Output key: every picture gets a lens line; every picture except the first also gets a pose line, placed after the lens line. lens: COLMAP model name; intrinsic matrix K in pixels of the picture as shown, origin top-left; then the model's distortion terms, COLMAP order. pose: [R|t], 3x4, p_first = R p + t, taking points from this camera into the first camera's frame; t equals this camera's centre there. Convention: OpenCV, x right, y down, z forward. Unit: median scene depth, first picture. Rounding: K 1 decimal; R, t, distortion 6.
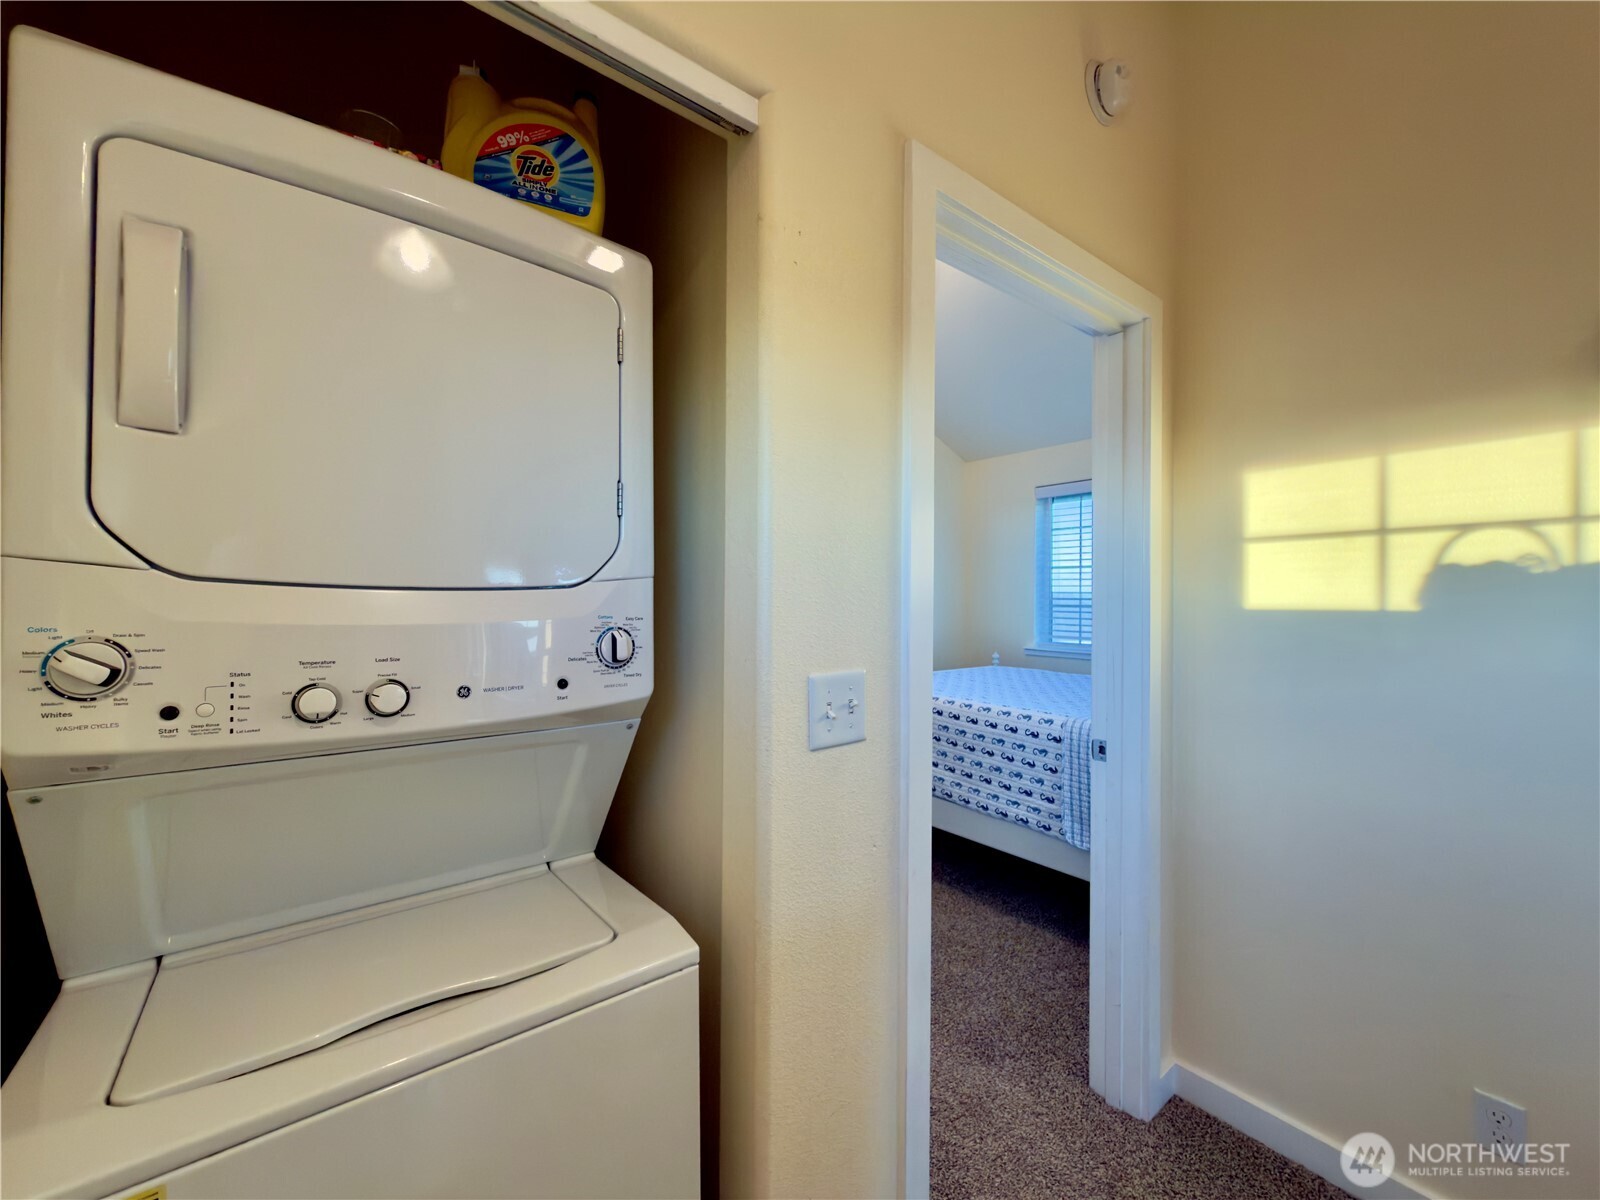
lens RADIAL K [[638.5, 0, 799.6], [0, 638.5, 596.8], [0, 0, 1]] dist [-0.000267, 0.000255]
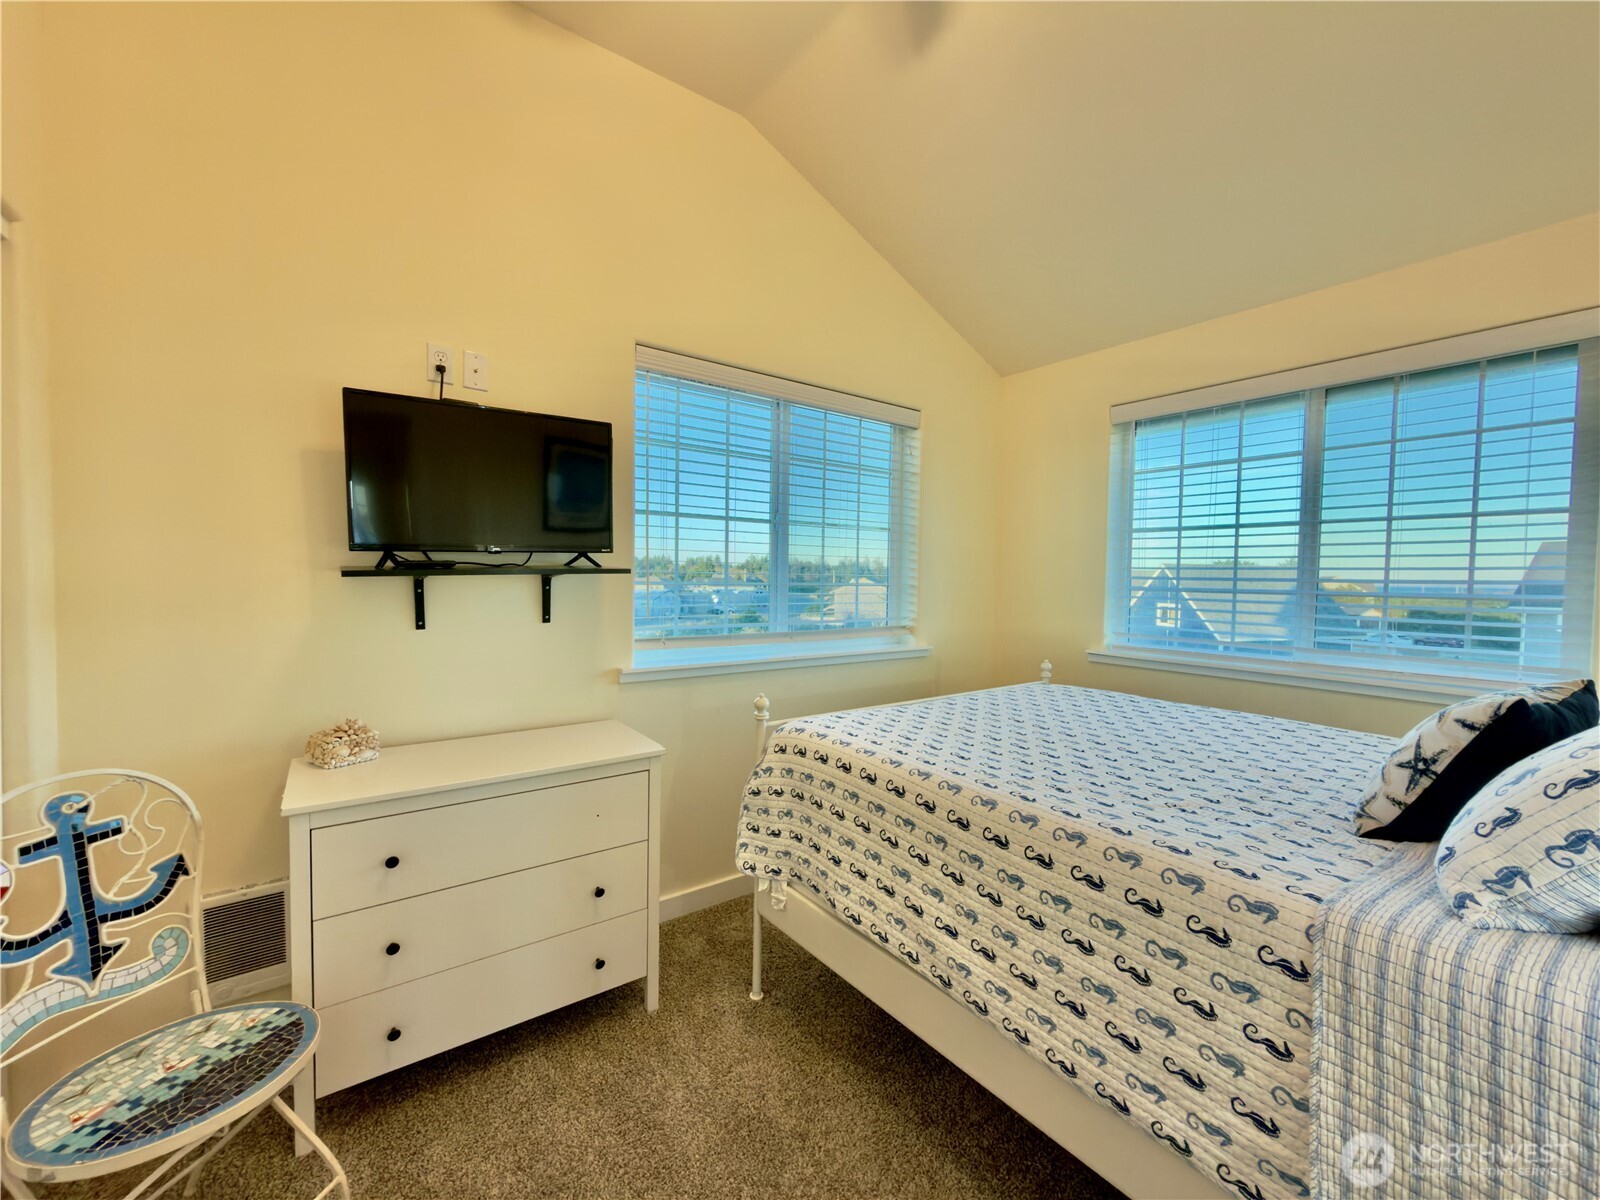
lens RADIAL K [[638.5, 0, 797.9], [0, 638.5, 598.3], [0, 0, 1]] dist [-0.000267, 0.000255]
pose [[0.999651, 0.008049, -0.025179, 0.122002], [-0.007032, 0.999167, 0.040199, 0.001086], [0.025481, -0.040008, 0.998874, 0.599240]]
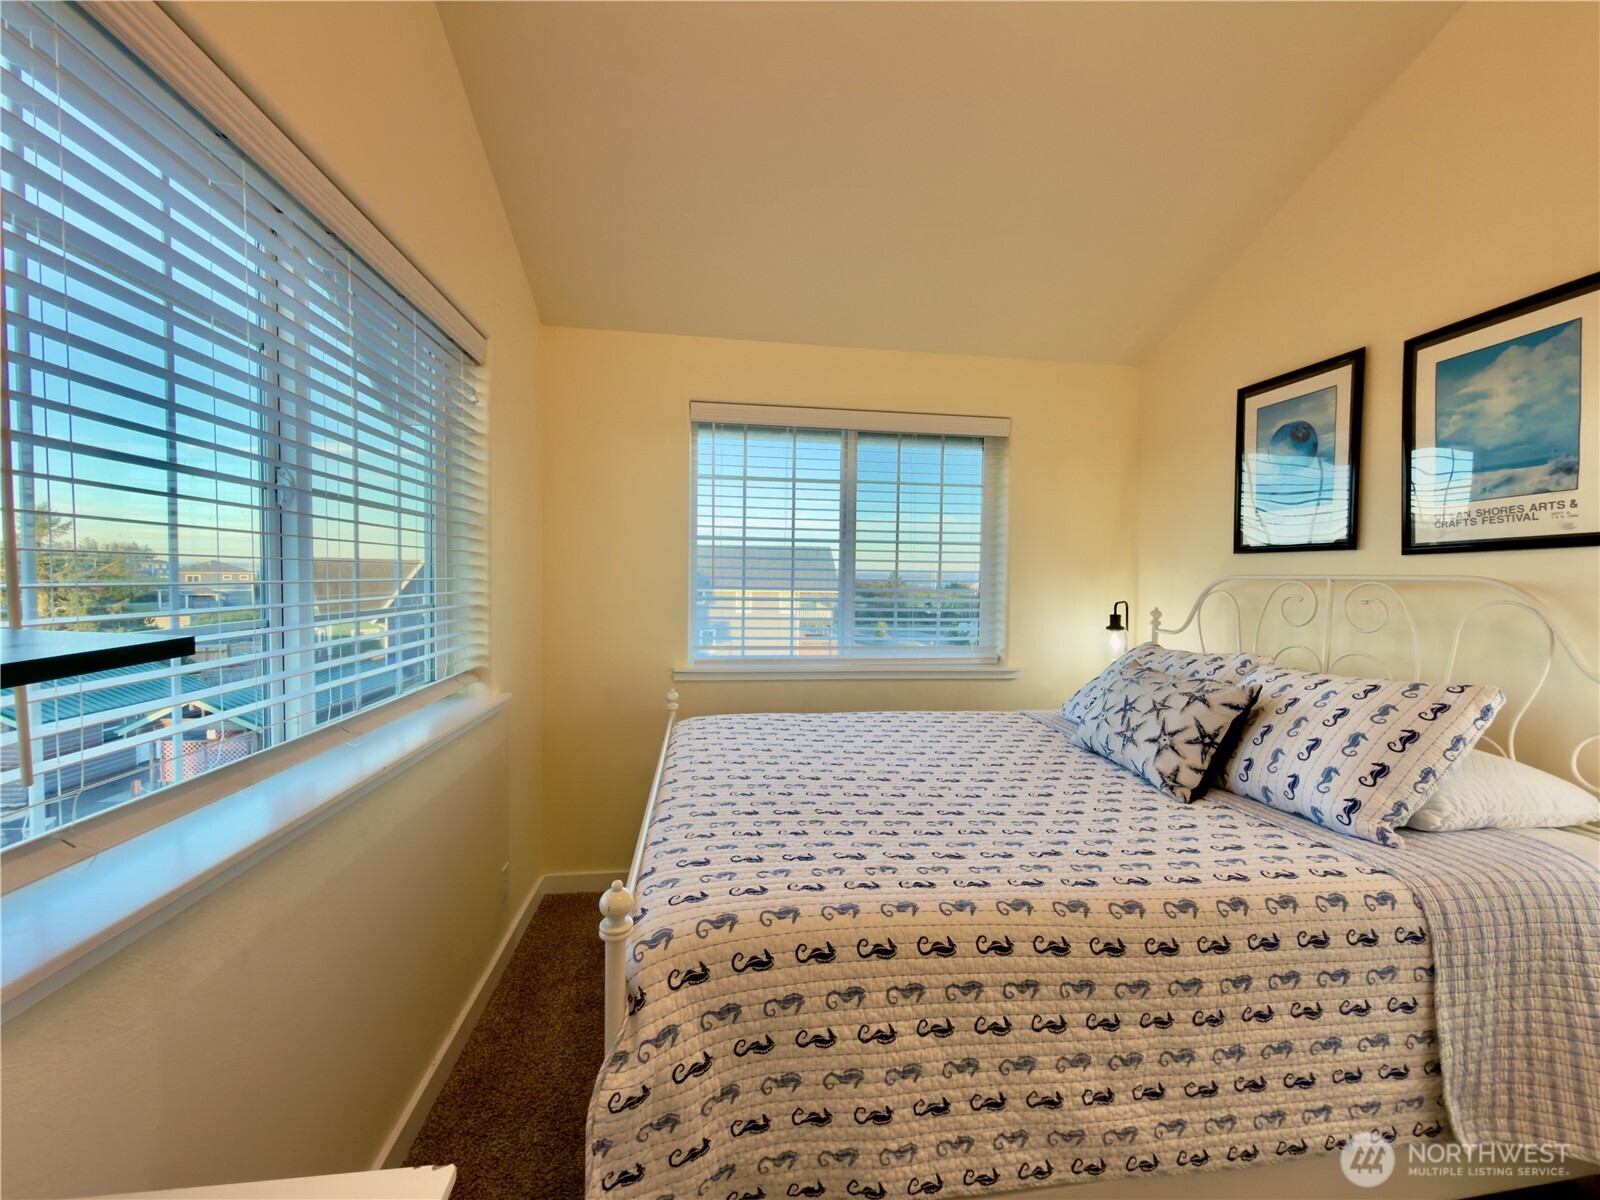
lens RADIAL K [[638.5, 0, 800.3], [0, 638.5, 610.3], [0, 0, 1]] dist [-0.000267, 0.000255]
pose [[0.497214, -0.044035, 0.866510, -0.177490], [-0.014970, 0.998127, 0.059313, -0.023288], [-0.867499, -0.042463, 0.495623, 1.088404]]
